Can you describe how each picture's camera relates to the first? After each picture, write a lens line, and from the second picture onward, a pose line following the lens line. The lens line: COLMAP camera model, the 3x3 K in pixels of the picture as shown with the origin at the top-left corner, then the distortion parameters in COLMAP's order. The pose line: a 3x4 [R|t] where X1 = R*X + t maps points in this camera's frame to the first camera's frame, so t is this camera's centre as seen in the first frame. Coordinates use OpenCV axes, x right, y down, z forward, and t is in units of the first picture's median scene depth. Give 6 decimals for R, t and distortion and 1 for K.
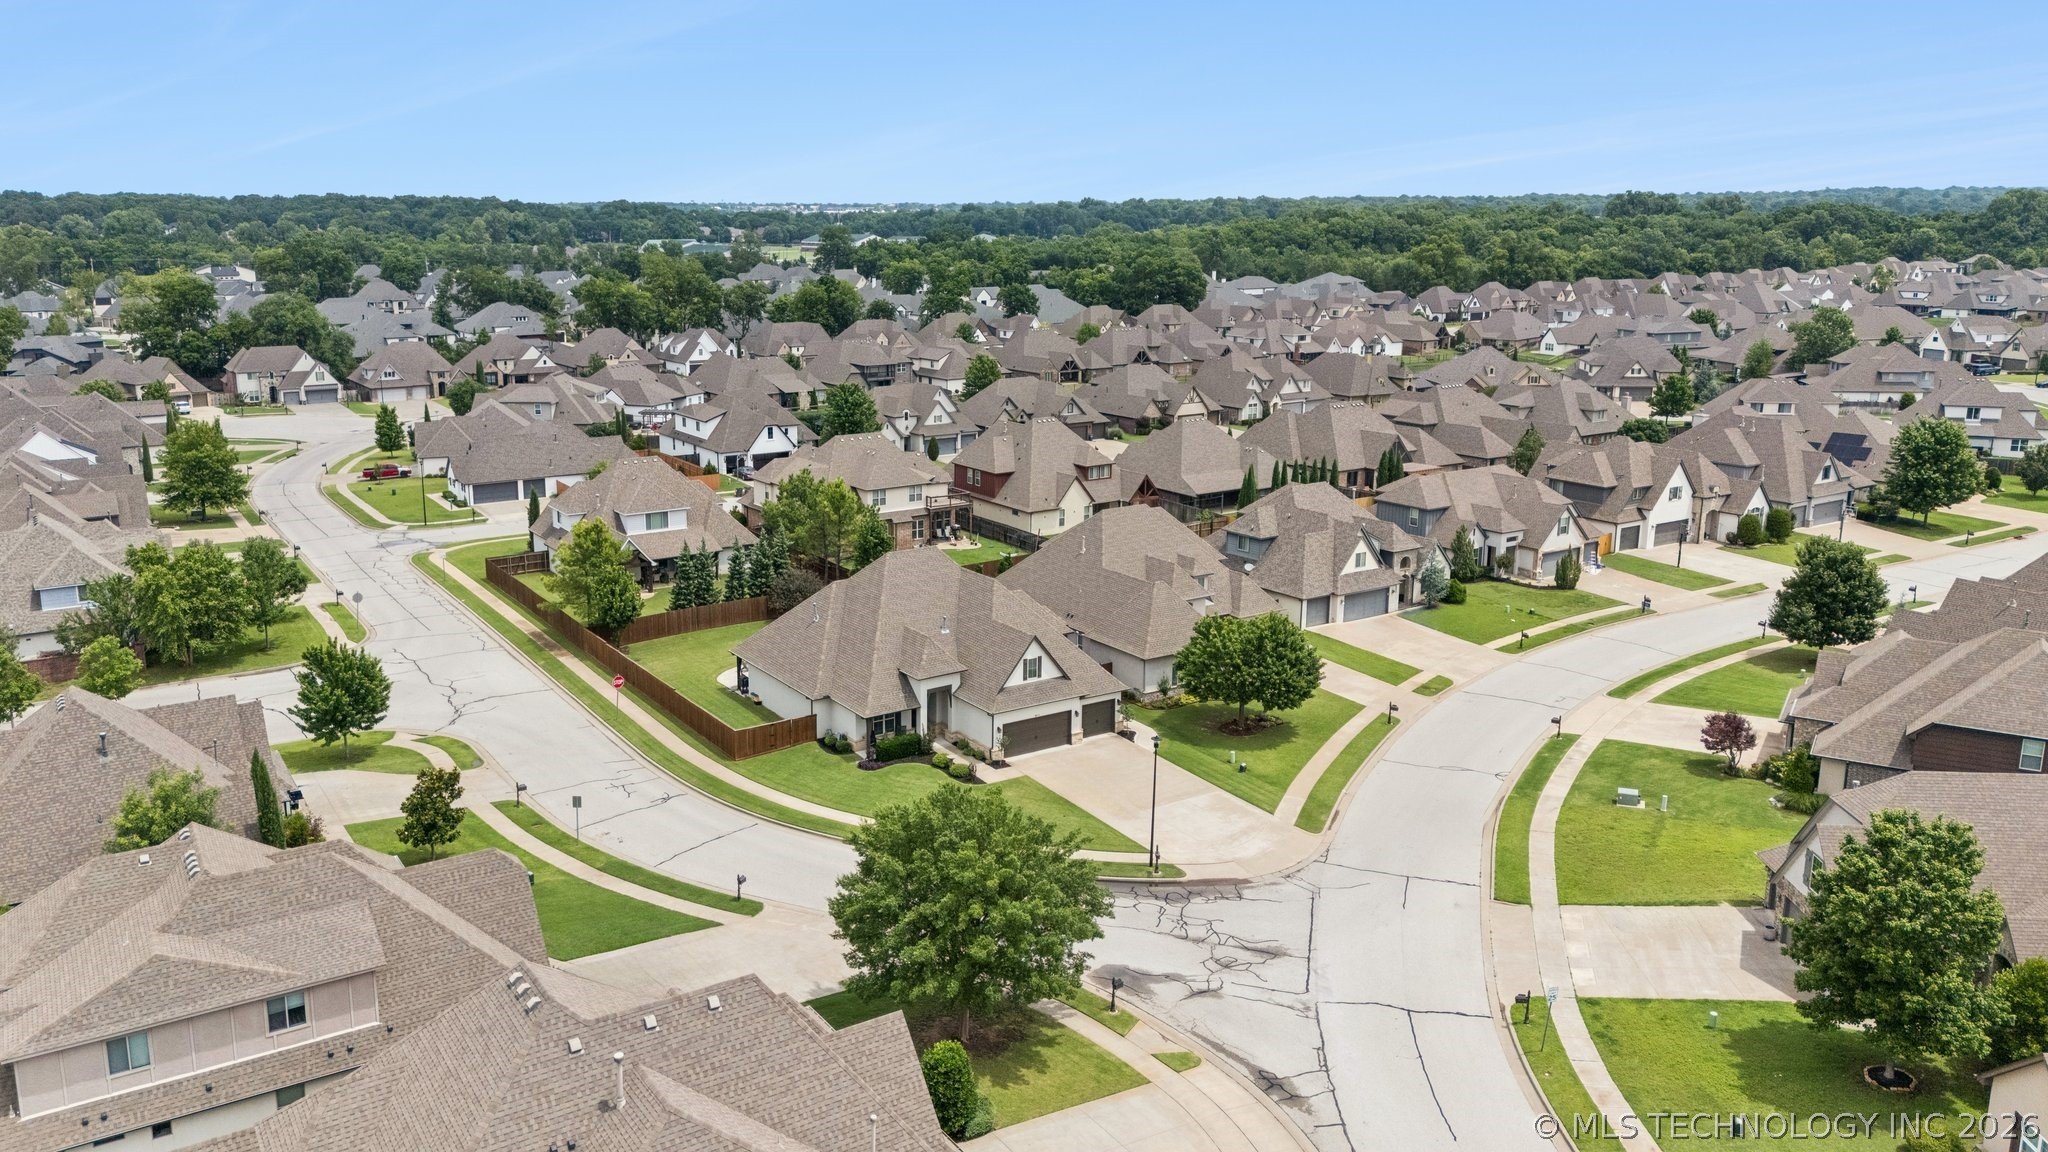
lens RADIAL K [[1381.5, 0, 1024.0], [0, 1381.5, 576.0], [0, 0, 1]] dist [0.055425, -0.035208]
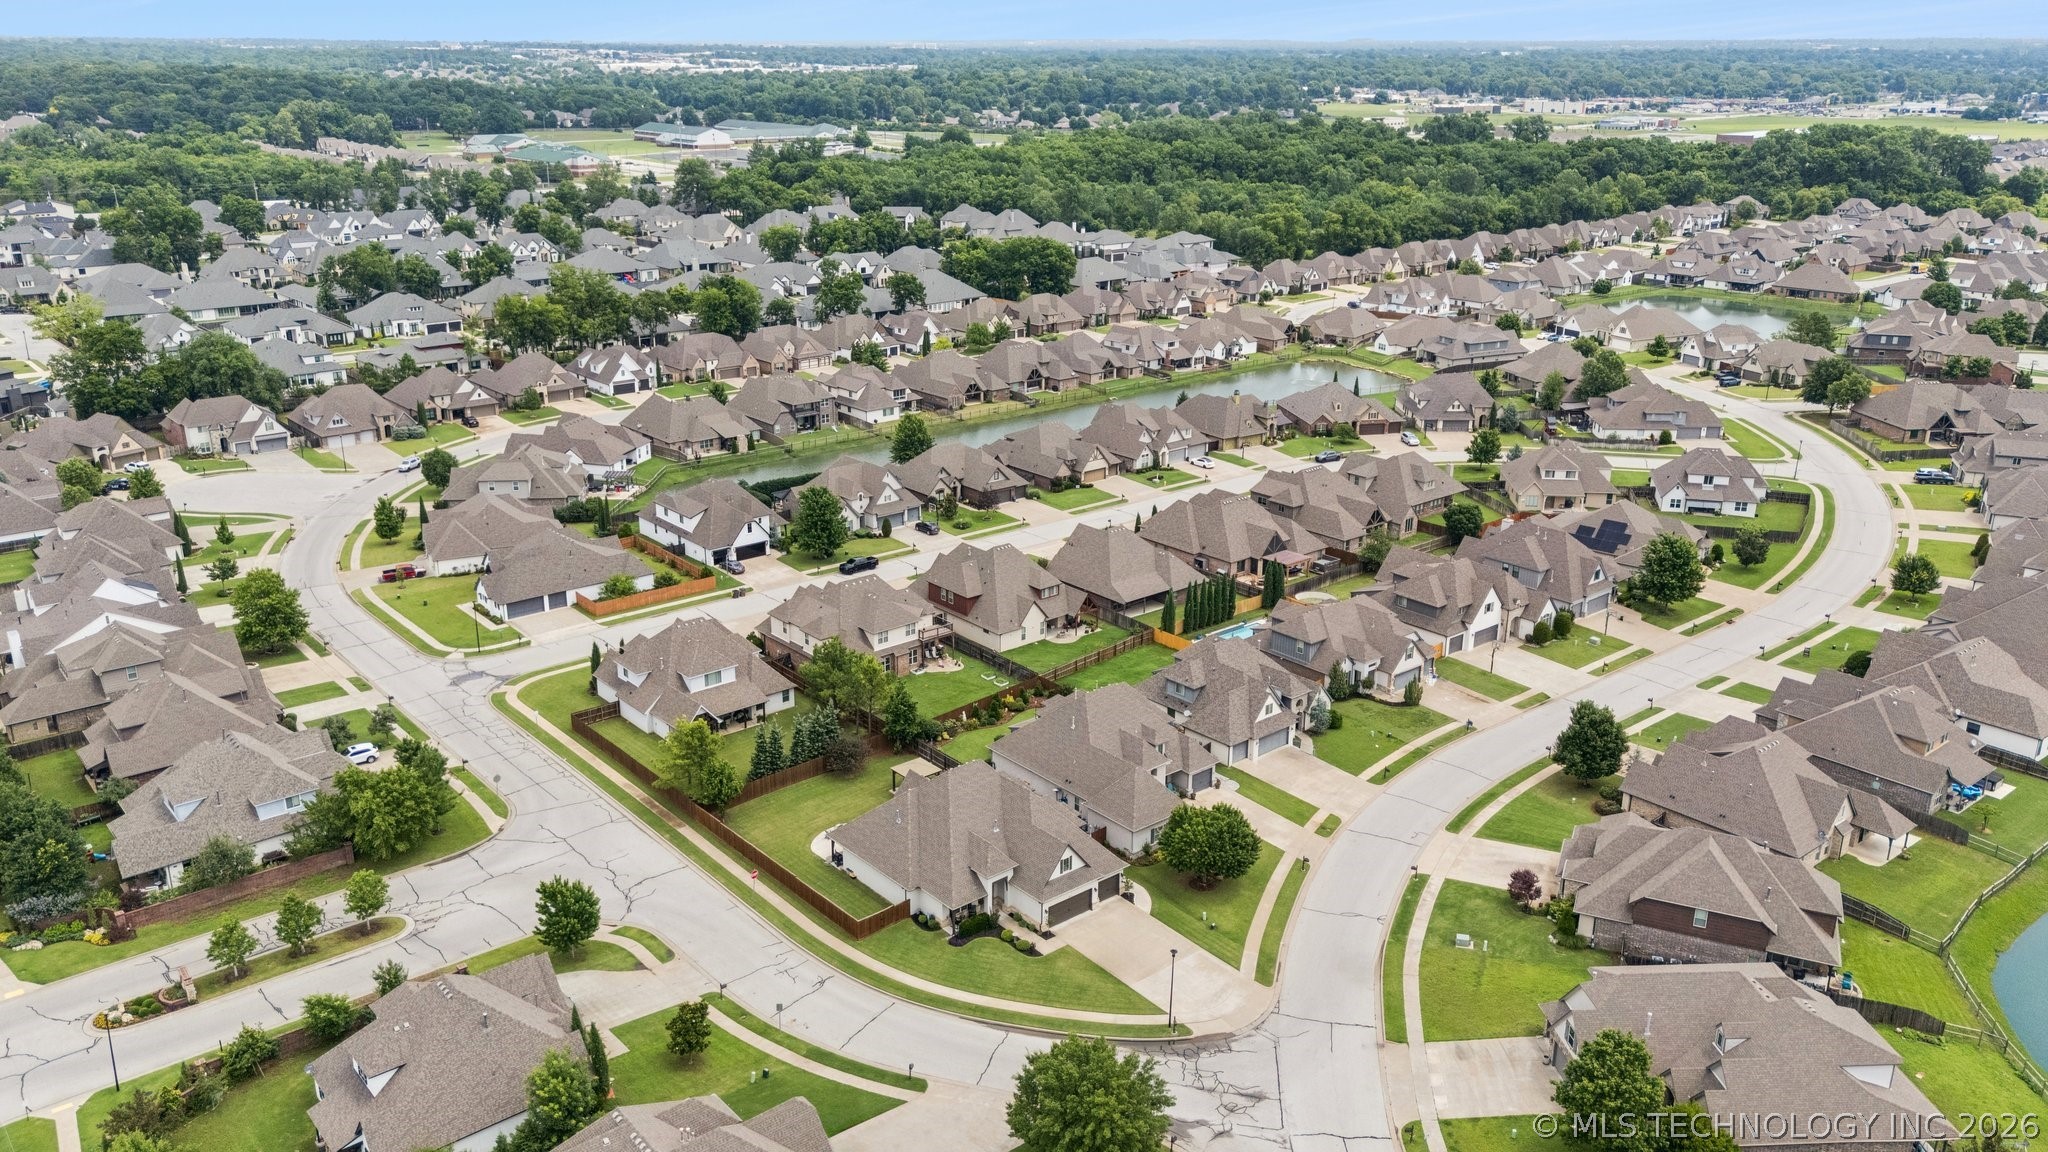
lens RADIAL K [[1381.5, 0, 1024.0], [0, 1381.5, 576.0], [0, 0, 1]] dist [0.055425, -0.035208]
pose [[0.992176, -0.047694, 0.115374, -0.115228], [0.034040, 0.992484, 0.117546, -0.245259], [-0.120113, -0.112699, 0.986343, -0.231424]]
